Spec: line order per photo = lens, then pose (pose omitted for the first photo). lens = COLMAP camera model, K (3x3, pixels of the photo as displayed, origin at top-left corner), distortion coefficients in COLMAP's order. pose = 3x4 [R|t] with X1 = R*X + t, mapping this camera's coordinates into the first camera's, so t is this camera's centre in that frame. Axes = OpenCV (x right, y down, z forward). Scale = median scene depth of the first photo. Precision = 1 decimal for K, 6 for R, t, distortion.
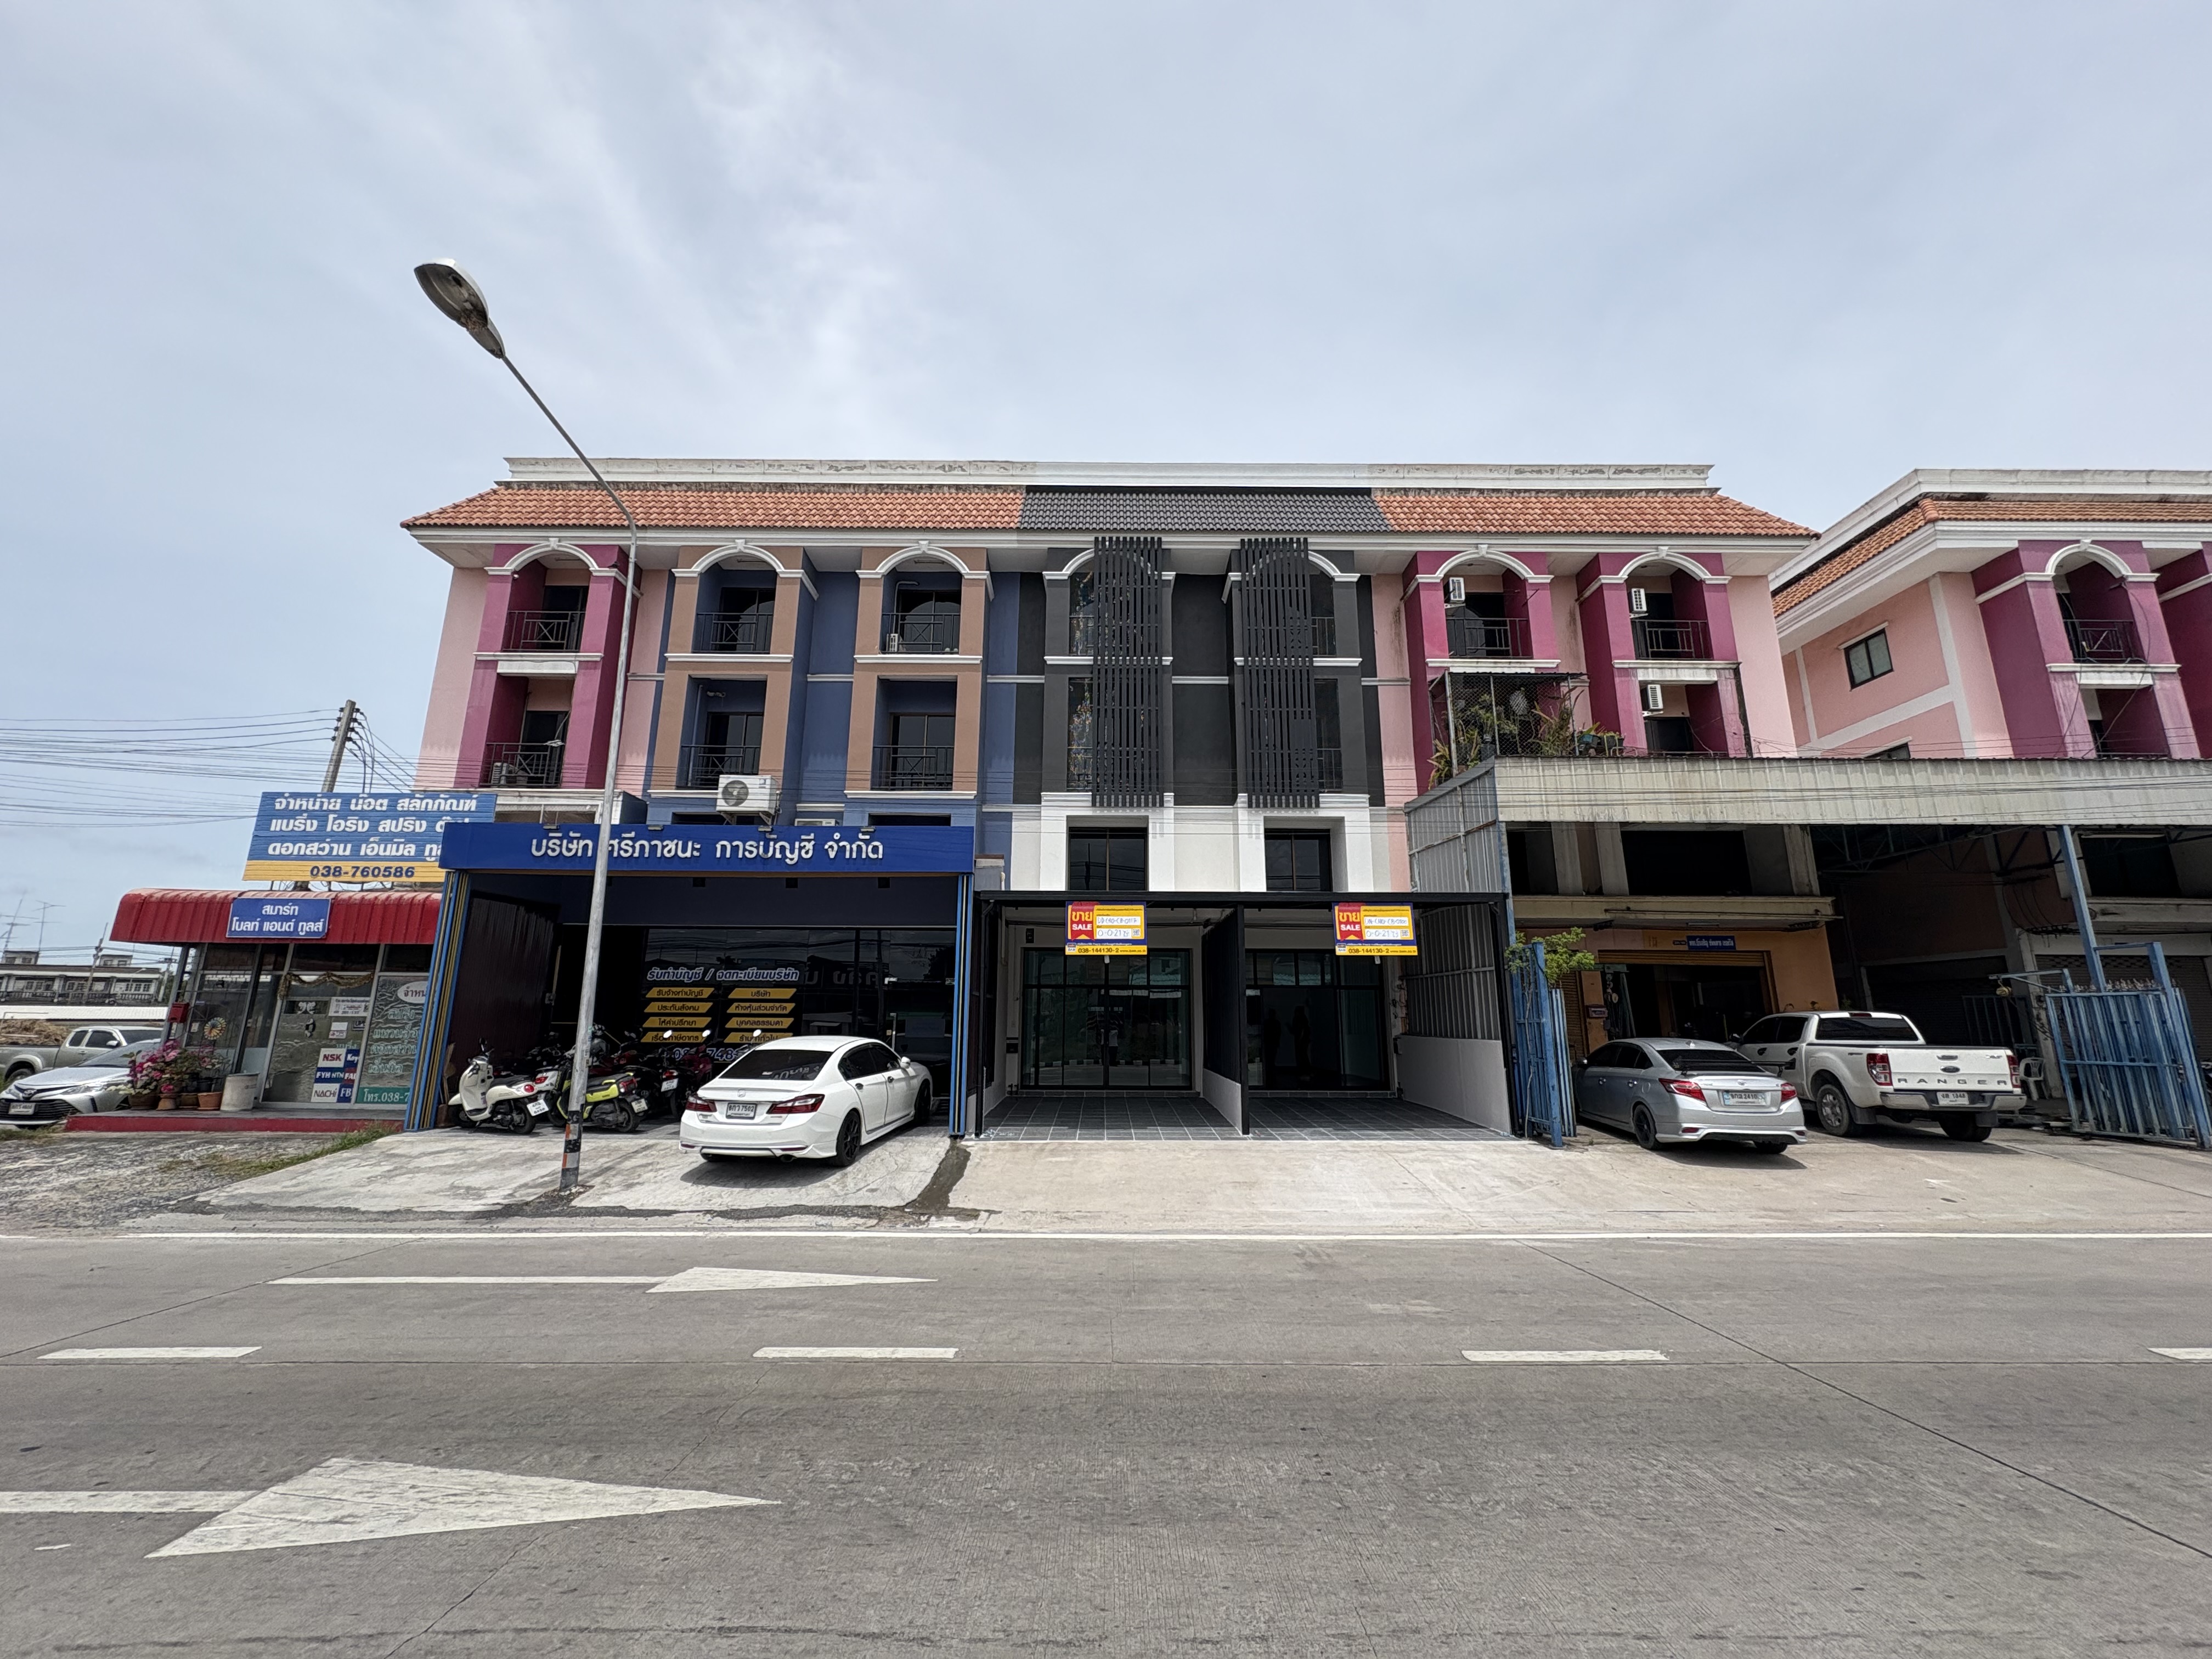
lens RADIAL K [[879.9, 0, 1107.1], [0, 879.9, 829.9], [0, 0, 1]] dist [0.001412, 0.000301]
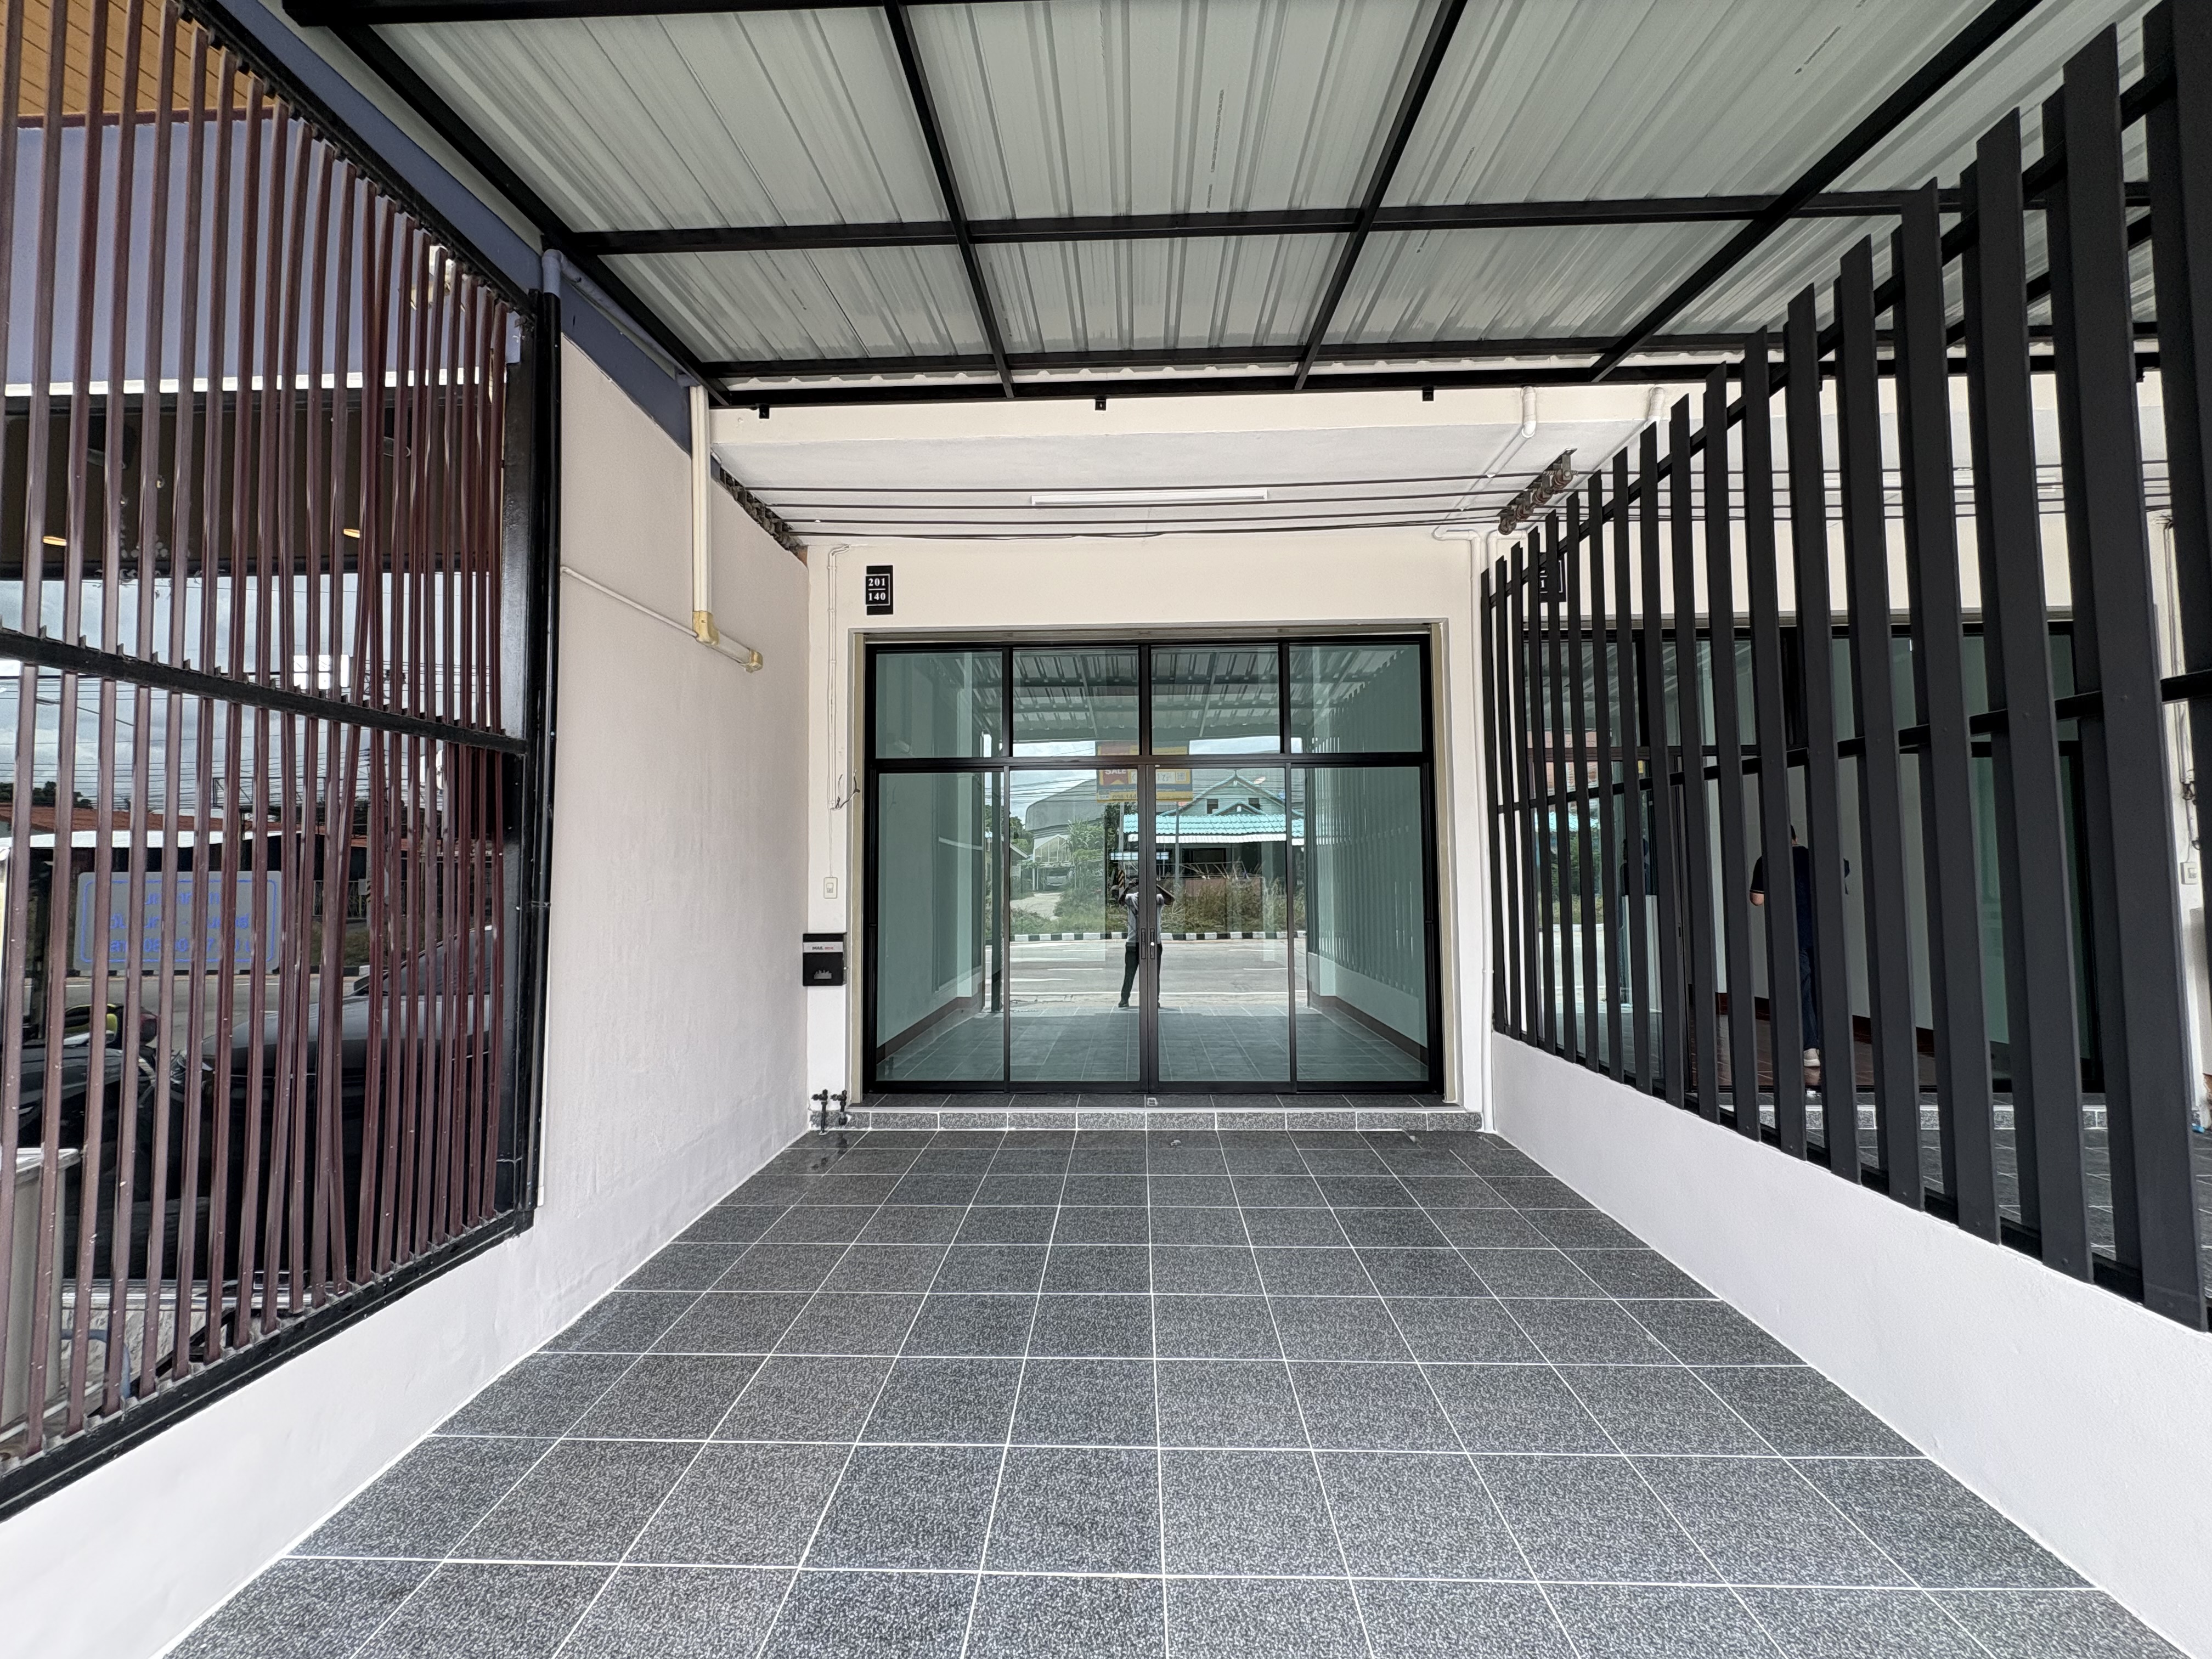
lens RADIAL K [[879.9, 0, 1112.4], [0, 879.9, 833.5], [0, 0, 1]] dist [0.001412, 0.000301]
pose [[0.999431, -0.014956, -0.030233, -0.003469], [0.019687, 0.986459, 0.162821, 0.157901], [0.027388, -0.163324, 0.986192, 0.720304]]
